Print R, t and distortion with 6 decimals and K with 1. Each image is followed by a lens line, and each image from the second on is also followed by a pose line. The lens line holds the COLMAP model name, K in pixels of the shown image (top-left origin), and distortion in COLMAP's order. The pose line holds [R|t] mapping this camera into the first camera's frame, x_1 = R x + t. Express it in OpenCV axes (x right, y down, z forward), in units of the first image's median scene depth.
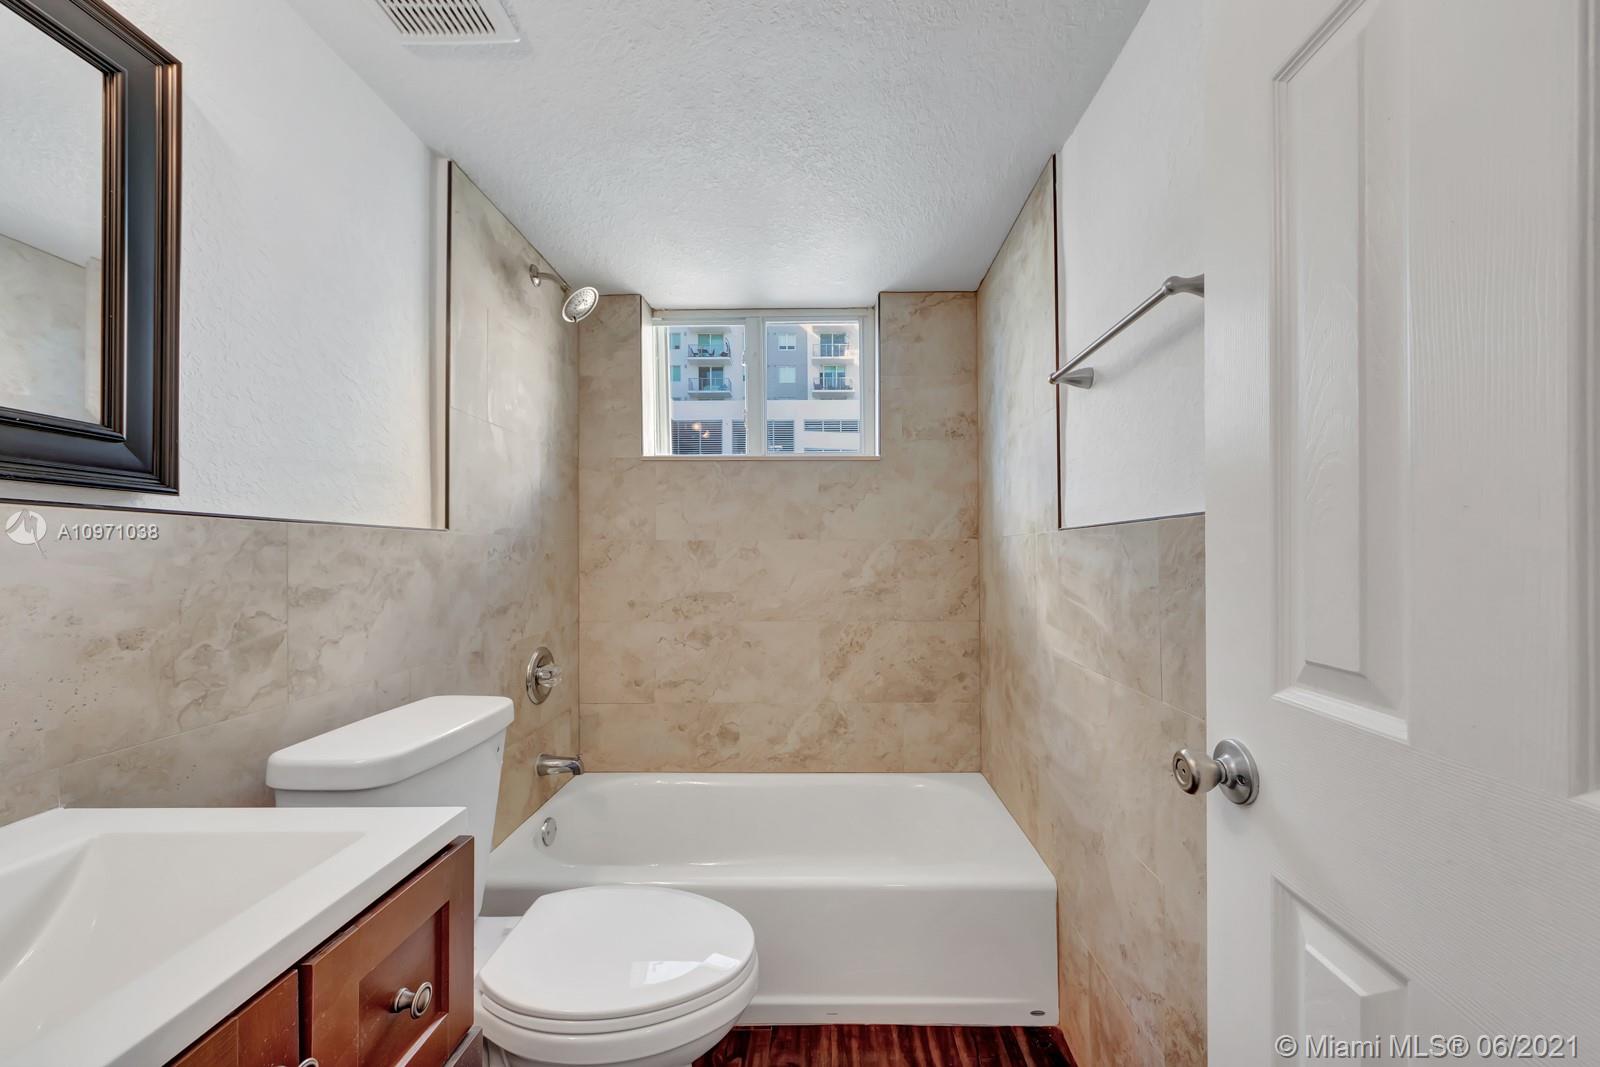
lens RADIAL K [[591.6, 0, 814.6], [0, 591.6, 551.3], [0, 0, 1]] dist [0.012469, -0.022109]
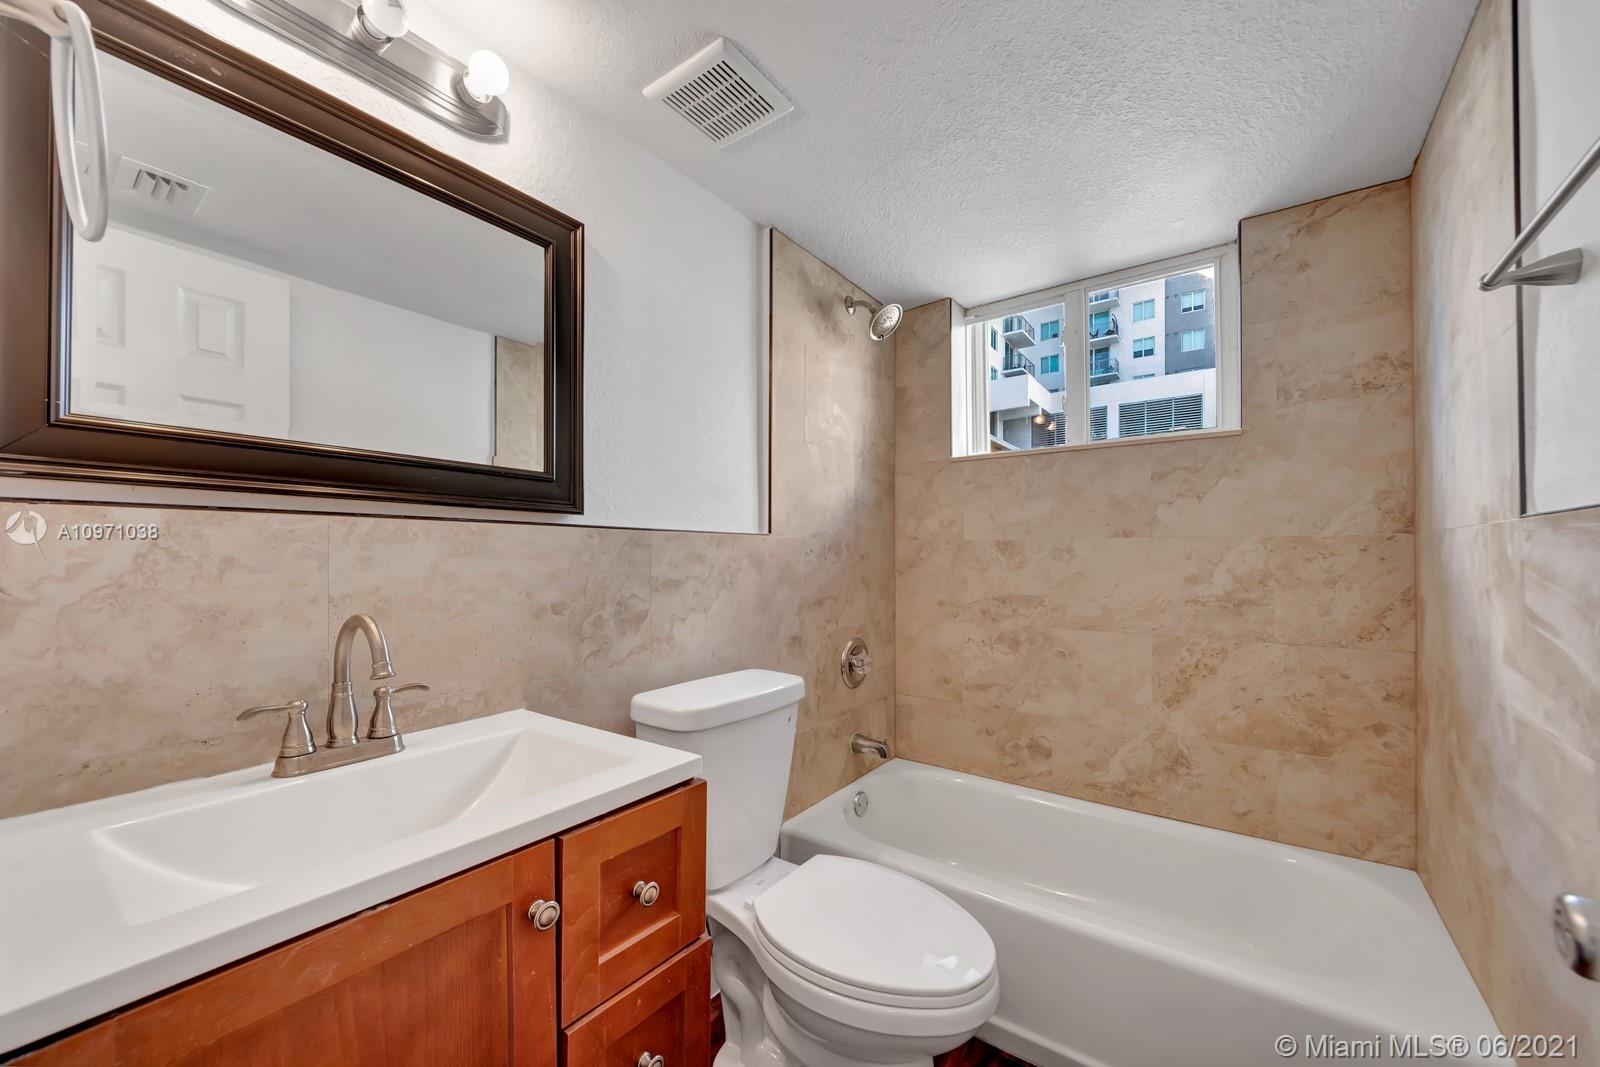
lens RADIAL K [[595.9, 0, 809.0], [0, 595.9, 555.2], [0, 0, 1]] dist [-0.010349, -0.000558]
pose [[0.813333, 0.002766, -0.581792, 0.102651], [0.000528, 0.999985, 0.005492, 0.000257], [0.581799, -0.004774, 0.813319, 0.032696]]
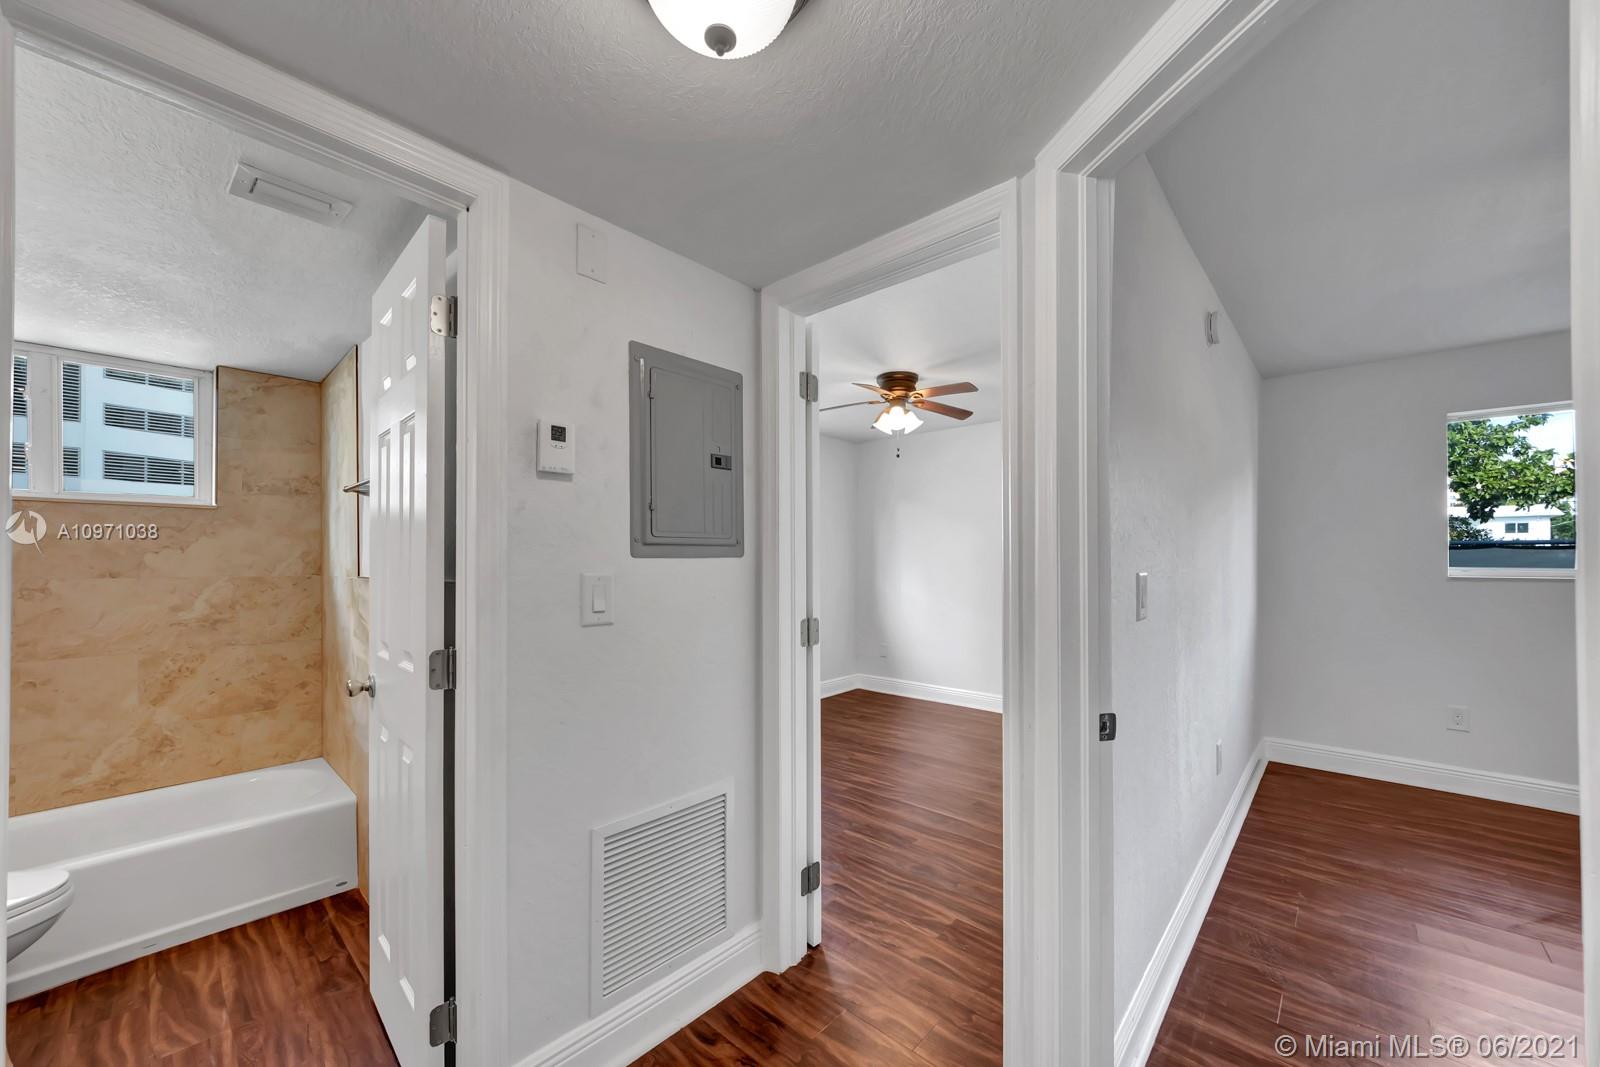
lens RADIAL K [[608.3, 0, 799.0], [0, 608.3, 558.0], [0, 0, 1]] dist [-0.008263, 0.003341]
pose [[0.667691, 0.007115, 0.744405, -0.010150], [-0.004632, 0.999975, -0.005403, -0.056540], [-0.744424, 0.000159, 0.667707, -0.652209]]
